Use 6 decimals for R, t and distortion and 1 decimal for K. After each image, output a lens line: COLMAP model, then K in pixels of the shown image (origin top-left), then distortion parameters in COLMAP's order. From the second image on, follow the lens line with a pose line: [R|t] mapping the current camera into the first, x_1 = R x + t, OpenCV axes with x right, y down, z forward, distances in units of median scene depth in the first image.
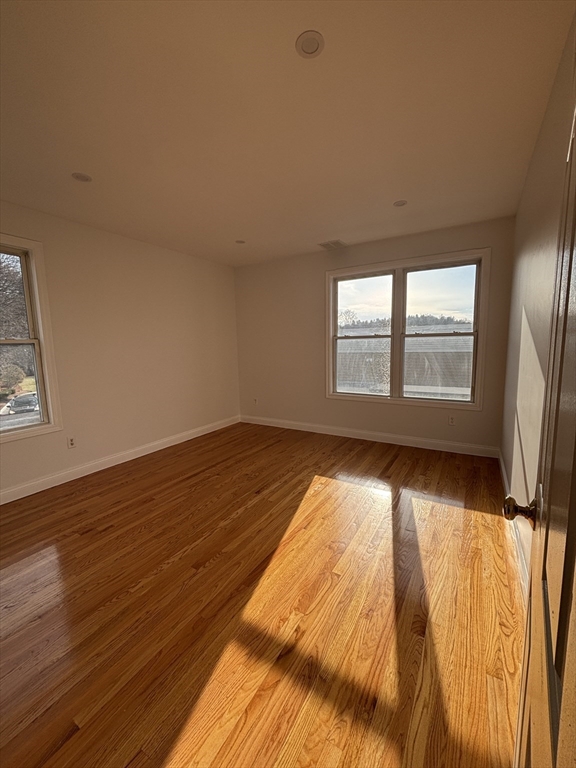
lens RADIAL K [[311.2, 0, 287.0], [0, 311.2, 384.1], [0, 0, 1]] dist [0.009559, -0.000740]
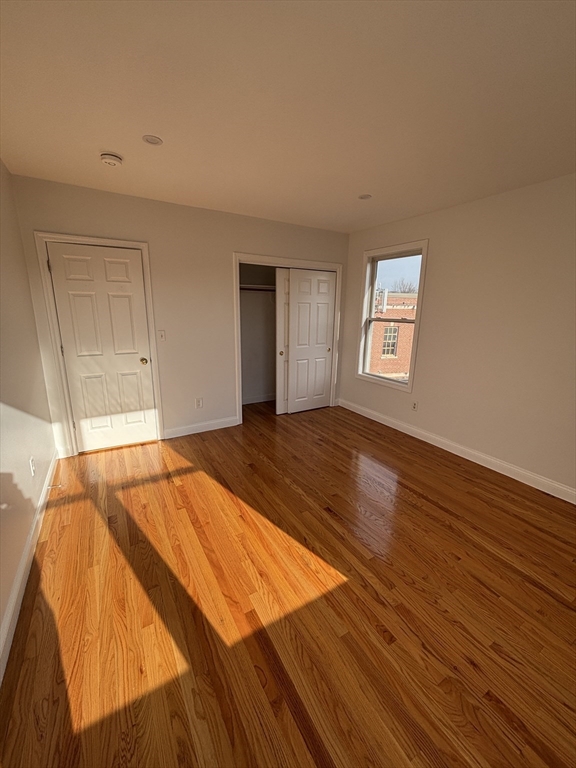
lens RADIAL K [[311.2, 0, 284.3], [0, 311.2, 387.5], [0, 0, 1]] dist [0.009559, -0.000740]
pose [[-0.476456, 0.236191, -0.846879, 0.925460], [-0.120448, 0.936623, 0.328984, -0.359541], [0.870909, 0.258751, -0.417810, 1.752248]]
